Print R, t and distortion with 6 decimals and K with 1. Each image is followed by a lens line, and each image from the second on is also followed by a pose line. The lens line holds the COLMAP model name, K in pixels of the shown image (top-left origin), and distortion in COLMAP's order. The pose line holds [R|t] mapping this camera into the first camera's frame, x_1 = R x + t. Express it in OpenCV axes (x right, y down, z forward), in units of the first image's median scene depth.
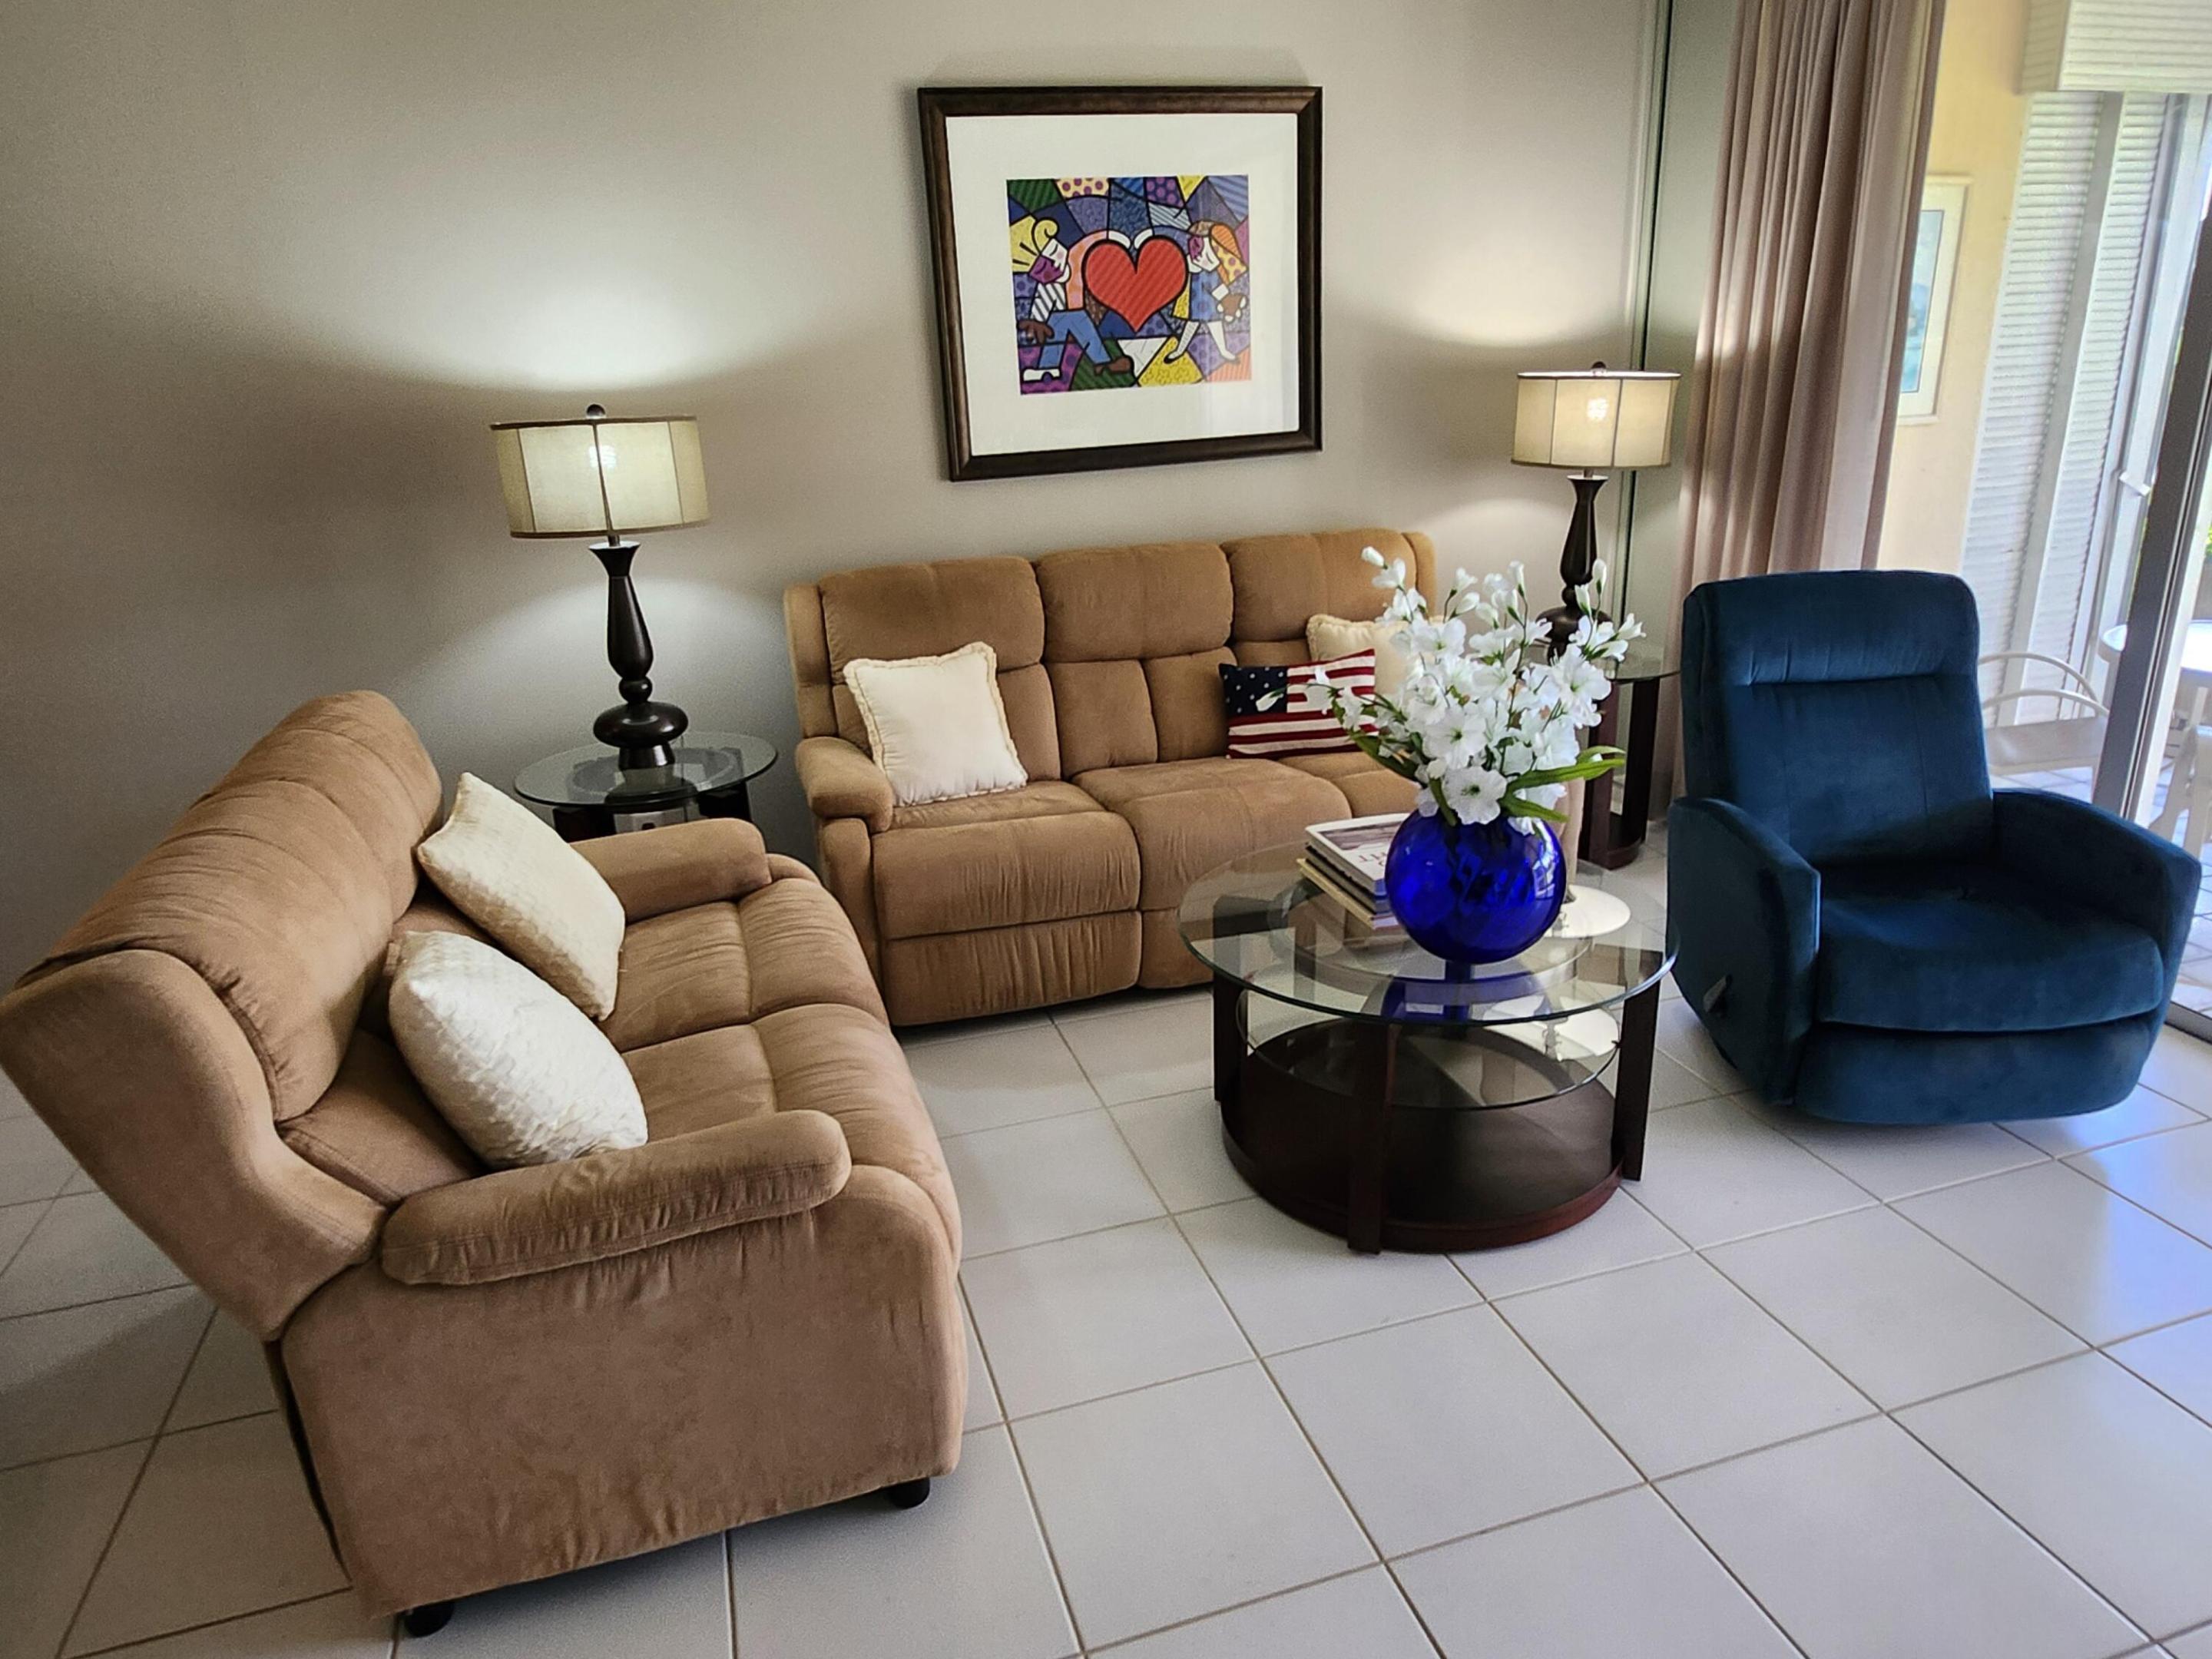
lens RADIAL K [[1343.7, 0, 1106.0], [0, 1343.7, 829.5], [0, 0, 1]] dist [-0.010379, 0.001648]
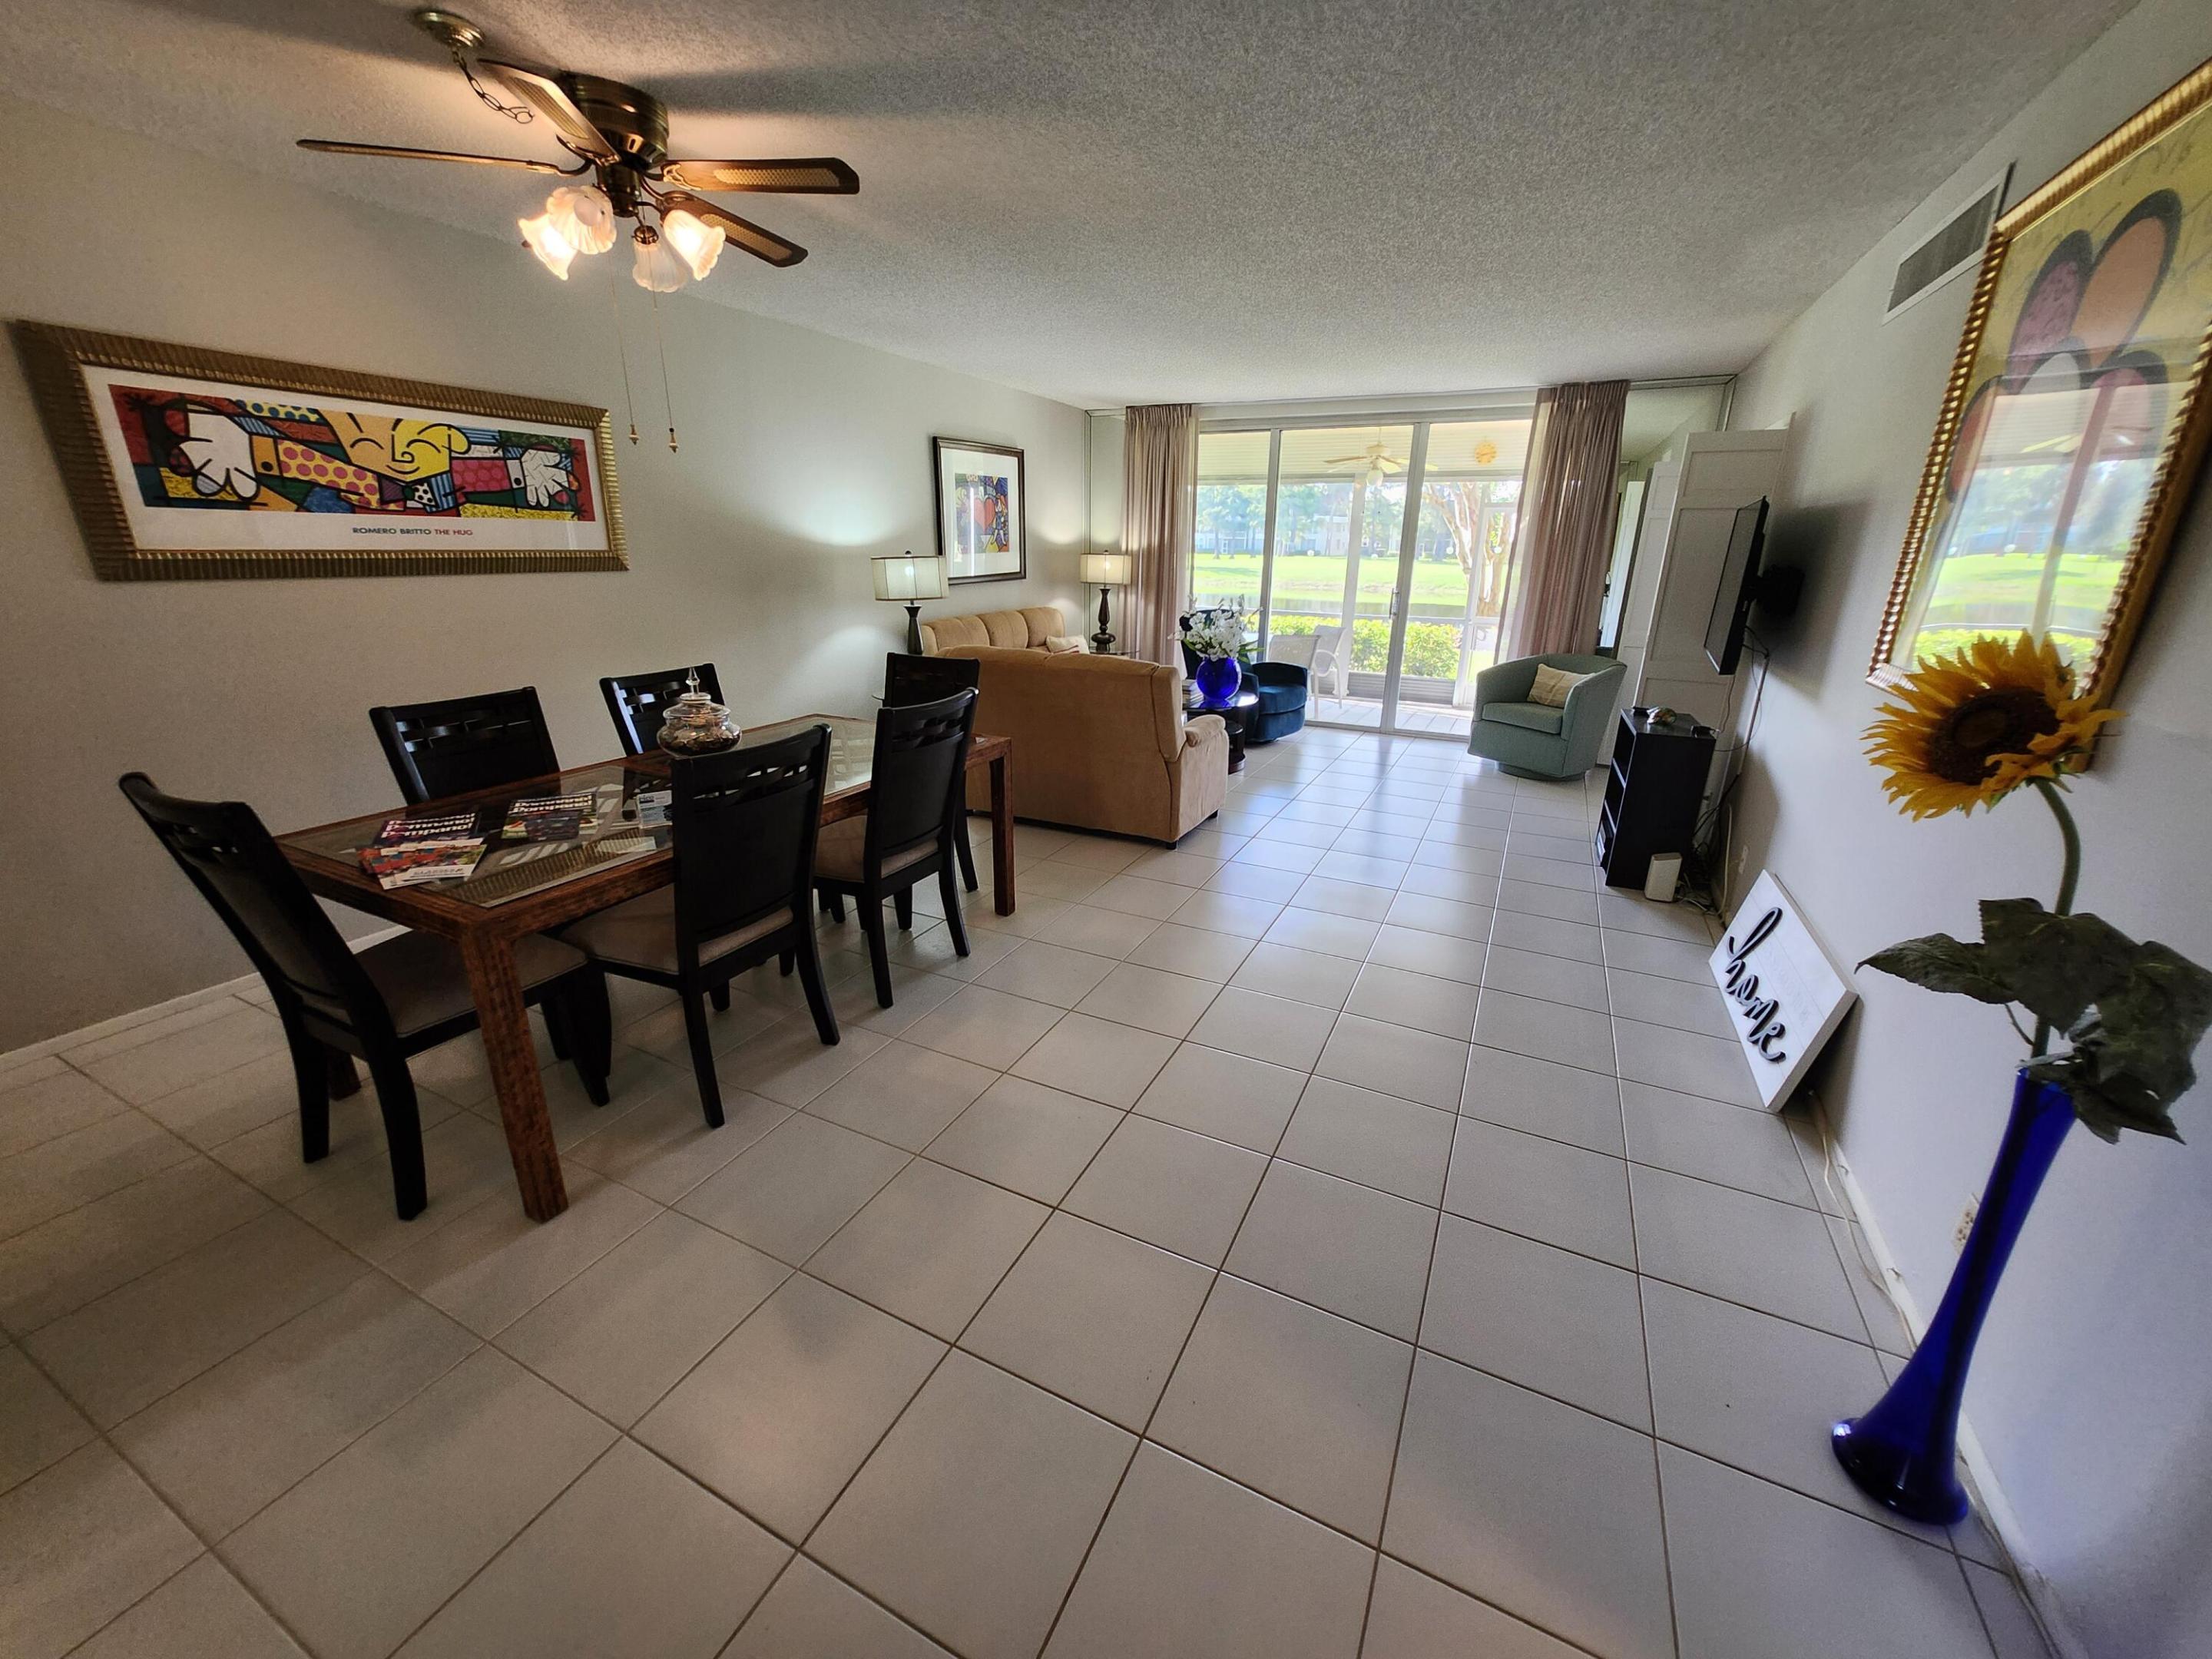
lens RADIAL K [[865.9, 0, 1106.0], [0, 865.9, 829.5], [0, 0, 1]] dist [0.000523, 0.000105]
pose [[0.693193, -0.184457, 0.696749, -1.132206], [0.205324, 0.977180, 0.054422, 0.165585], [-0.690888, 0.105334, 0.715247, -0.342993]]
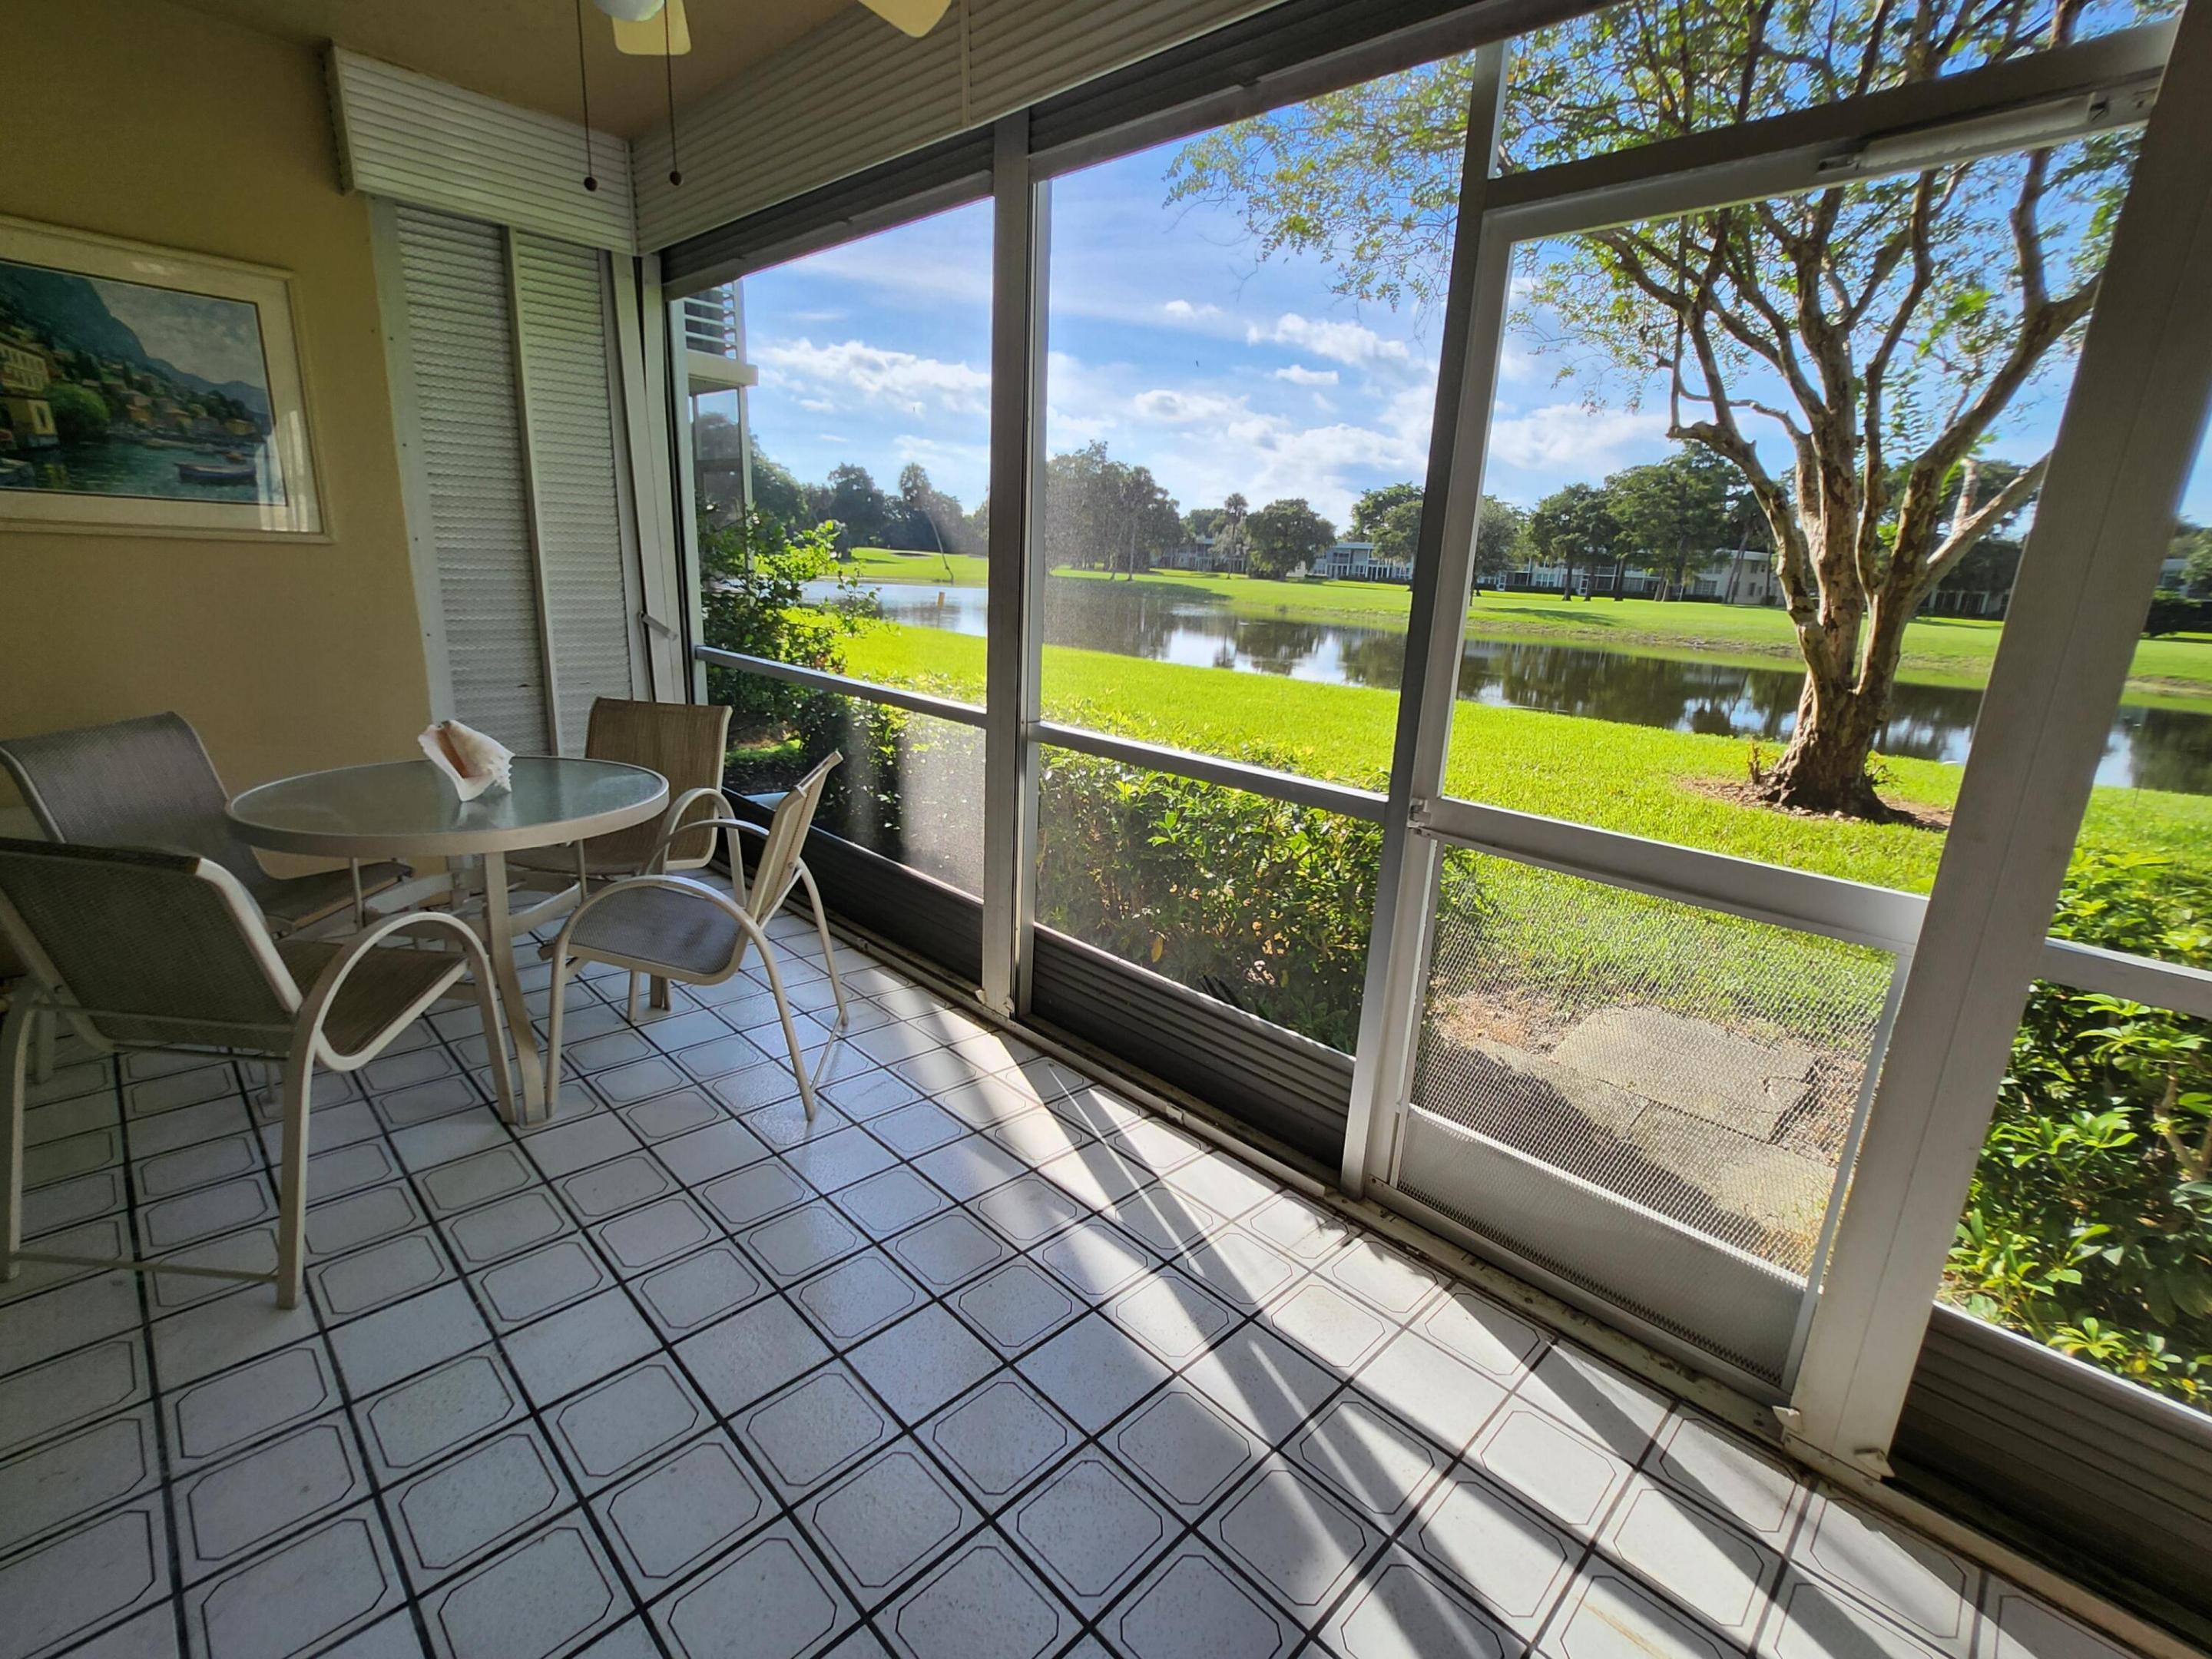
lens RADIAL K [[996.2, 0, 1106.0], [0, 996.2, 829.5], [0, 0, 1]] dist [-0.005577, 0.004626]
pose [[0.883526, -0.042666, 0.466434, 0.972866], [0.074581, 0.995952, -0.050169, -0.046109], [-0.462406, 0.079113, 0.883132, 0.220980]]
